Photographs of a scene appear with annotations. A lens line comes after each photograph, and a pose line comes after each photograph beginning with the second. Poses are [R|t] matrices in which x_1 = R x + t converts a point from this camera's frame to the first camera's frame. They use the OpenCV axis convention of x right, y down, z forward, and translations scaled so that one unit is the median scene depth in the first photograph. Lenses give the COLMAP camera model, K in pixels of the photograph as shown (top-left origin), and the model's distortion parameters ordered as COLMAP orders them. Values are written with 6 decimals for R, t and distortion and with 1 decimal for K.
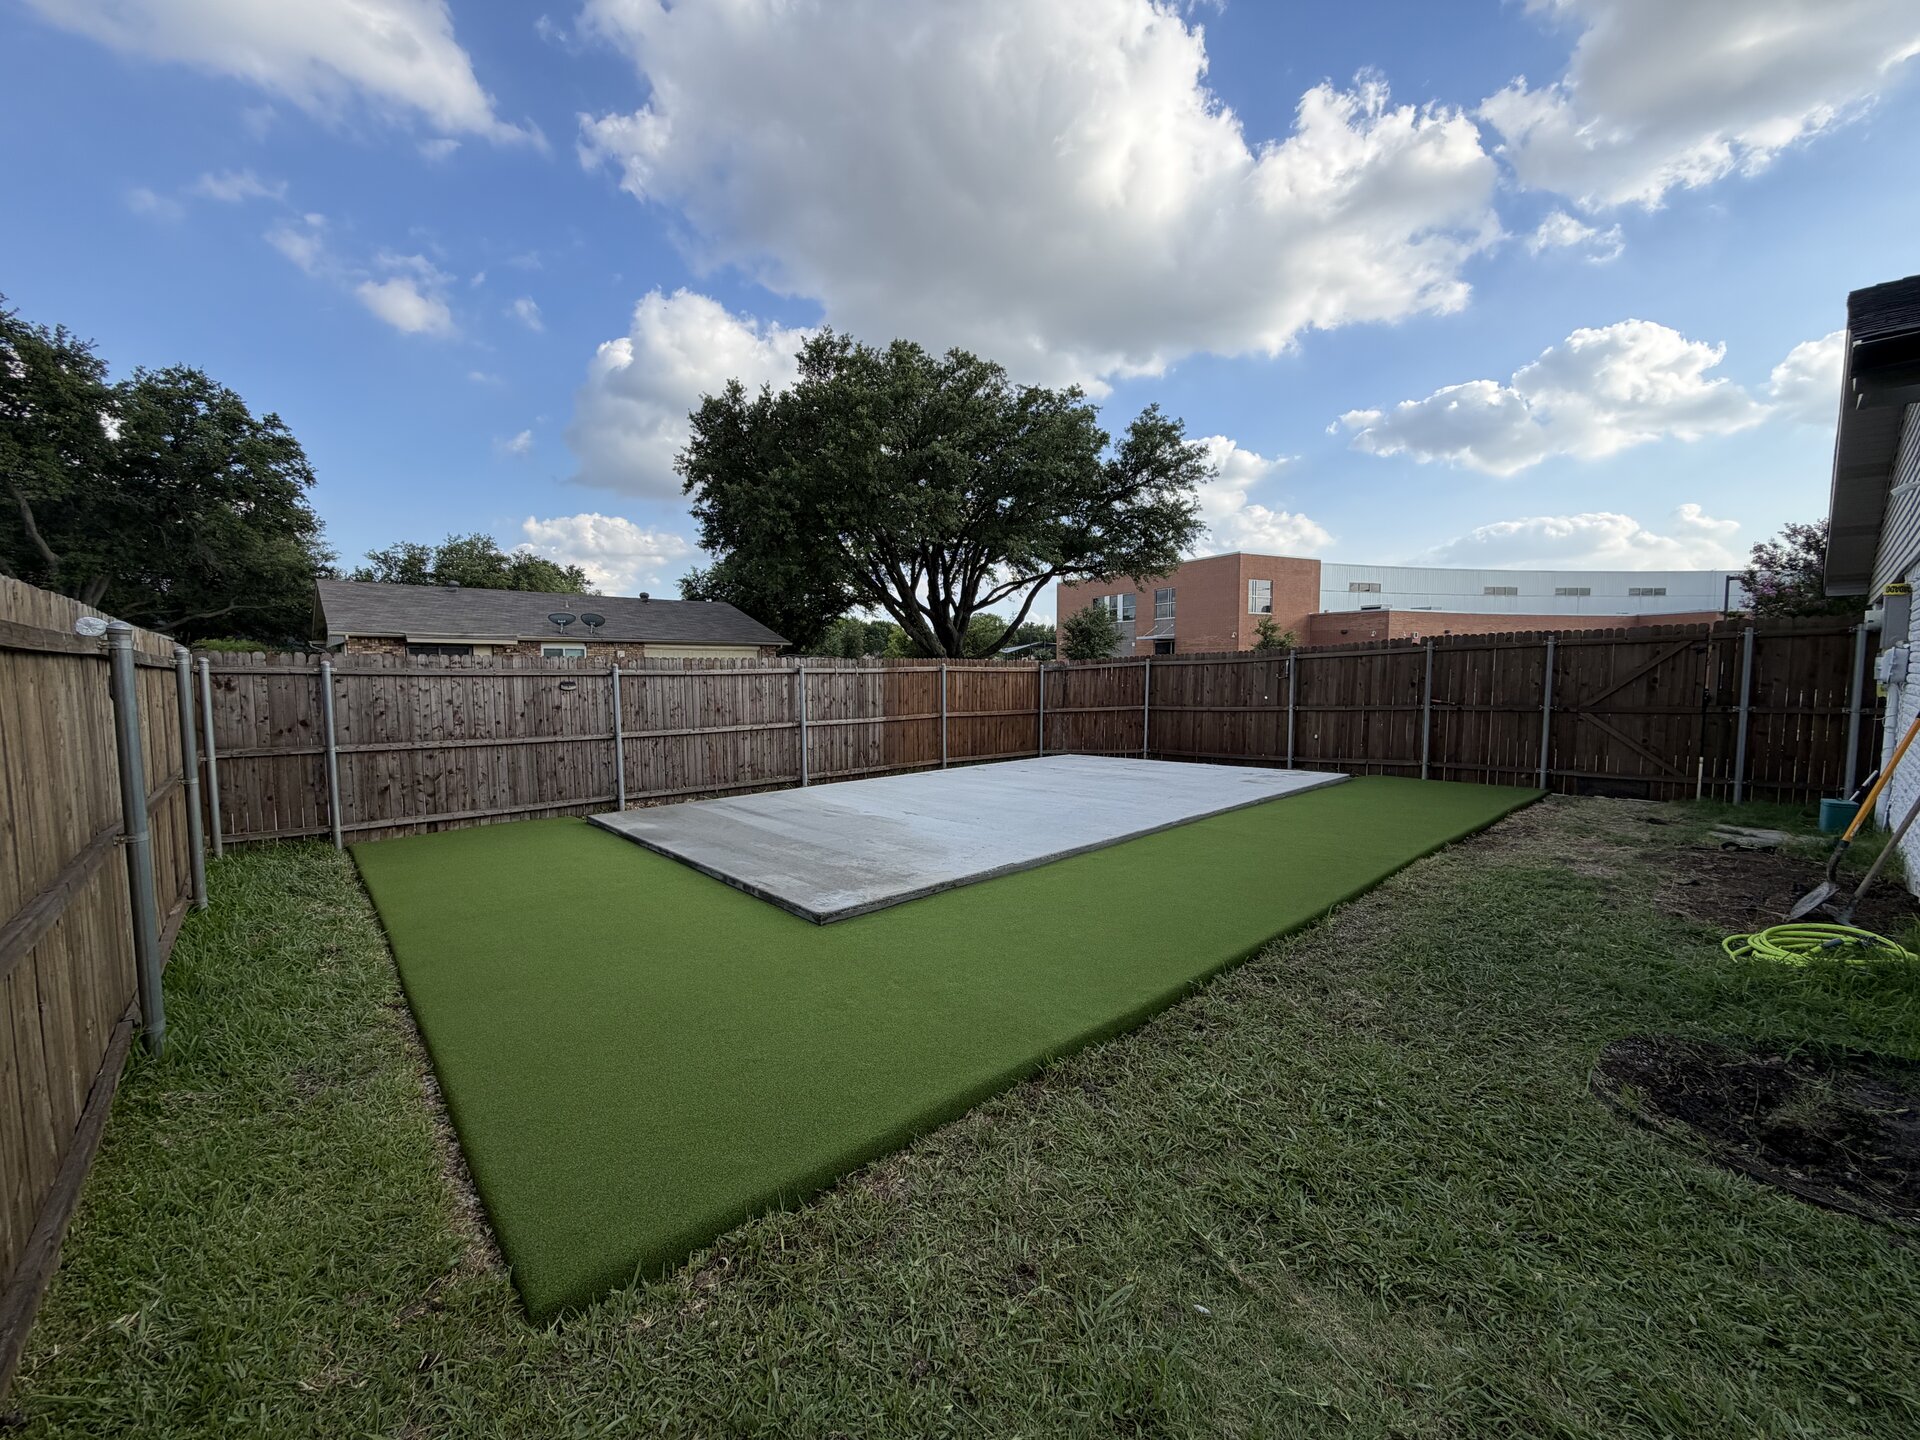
lens RADIAL K [[760.4, 0, 953.5], [0, 760.4, 727.1], [0, 0, 1]] dist [0.001000, -0.000240]
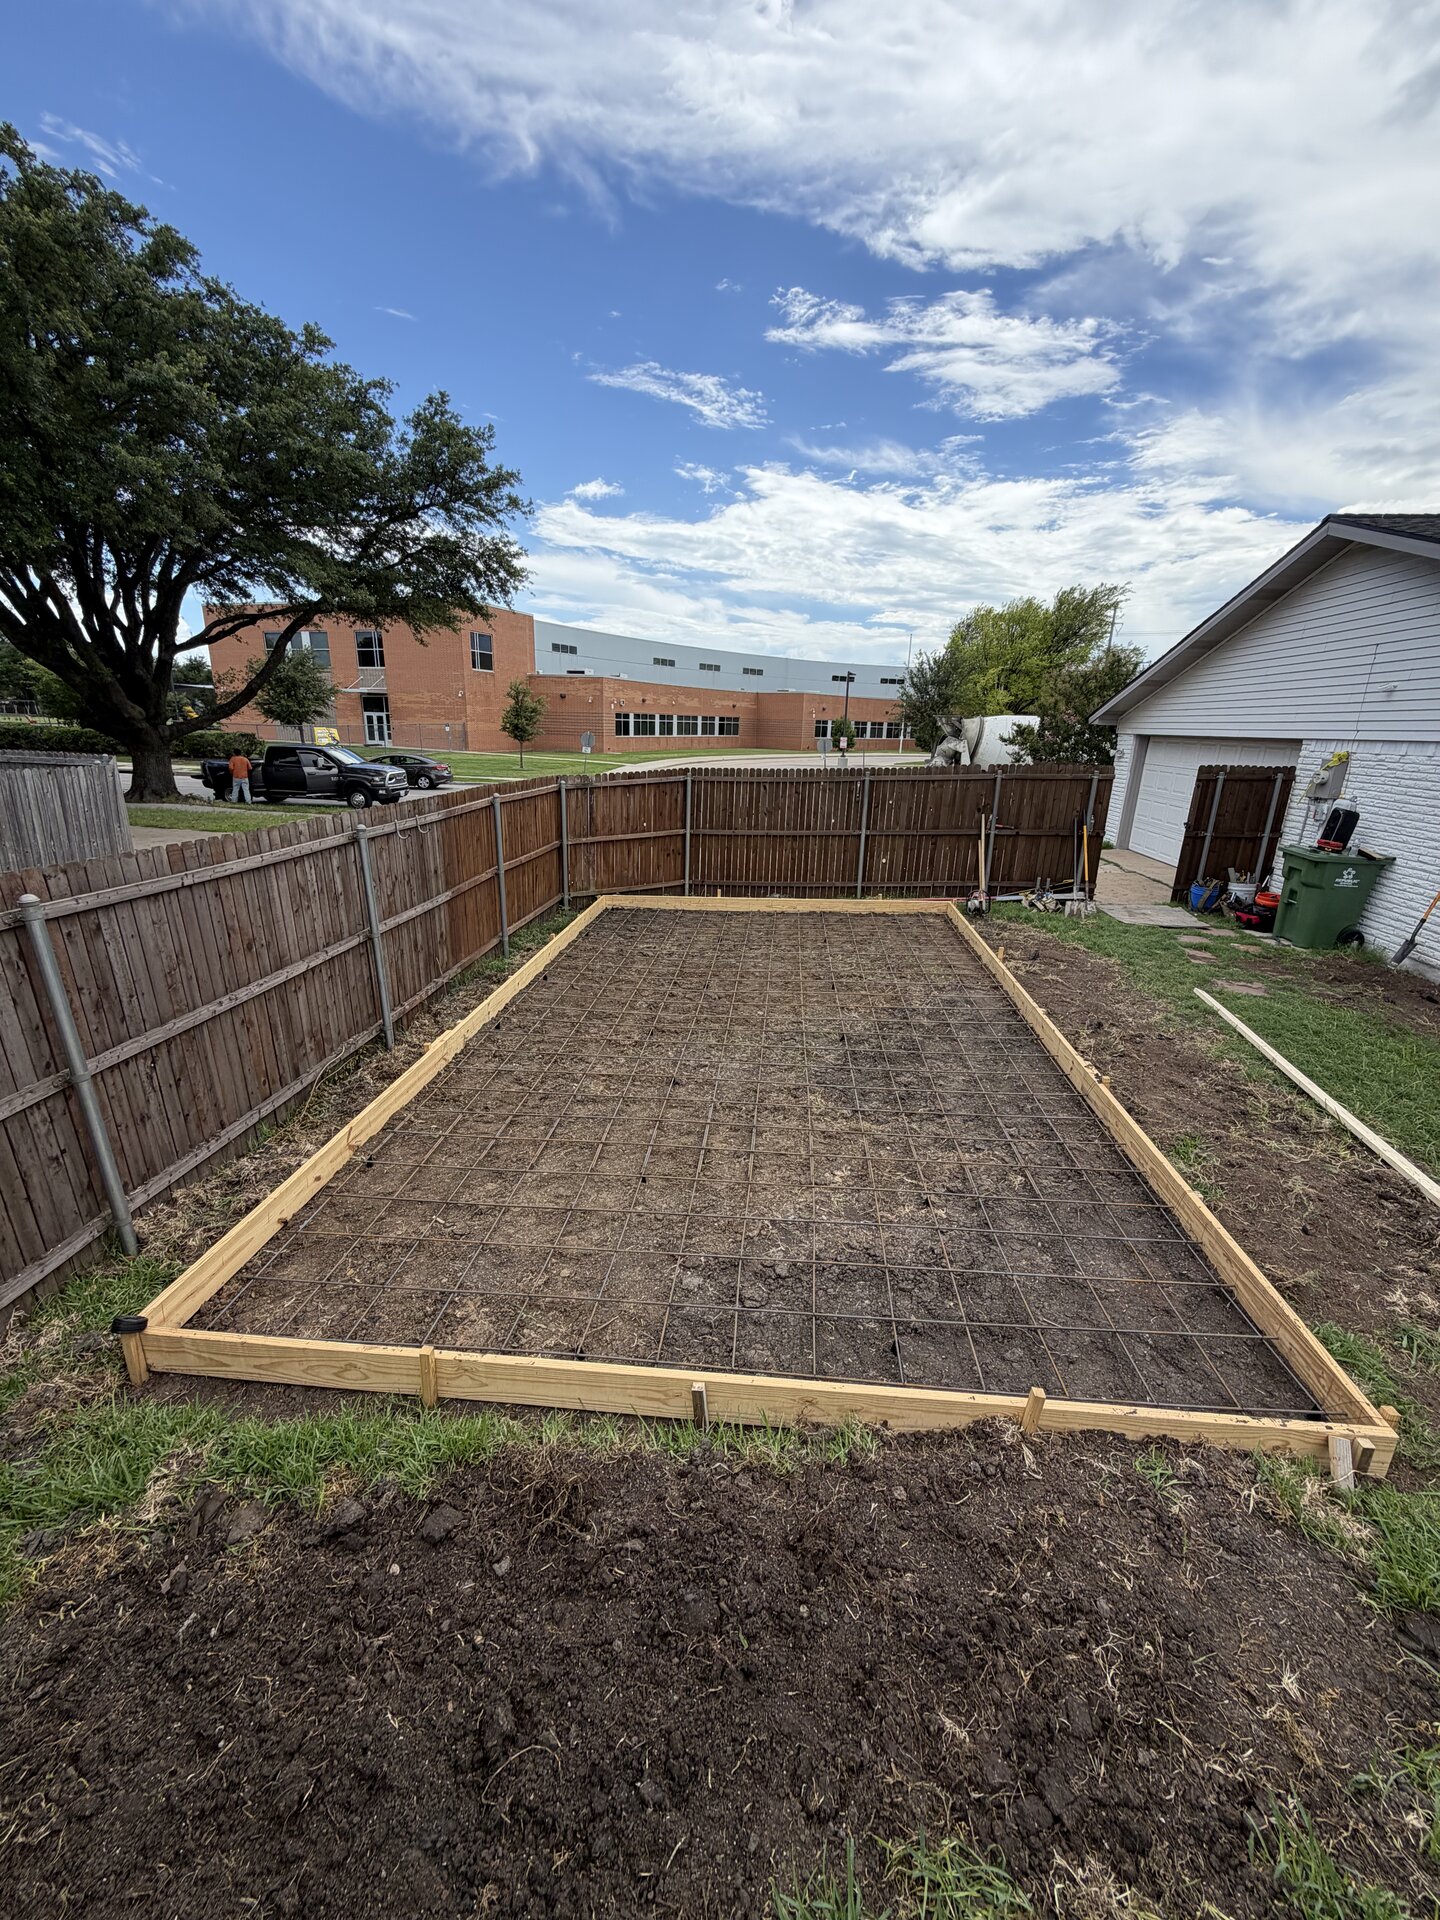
lens RADIAL K [[760.4, 0, 724.5], [0, 760.4, 959.3], [0, 0, 1]] dist [0.001000, -0.000240]
pose [[0.726107, -0.182728, 0.662857, -0.155755], [0.027230, 0.970927, 0.237824, -0.045199], [-0.687042, -0.154636, 0.709972, 0.177972]]
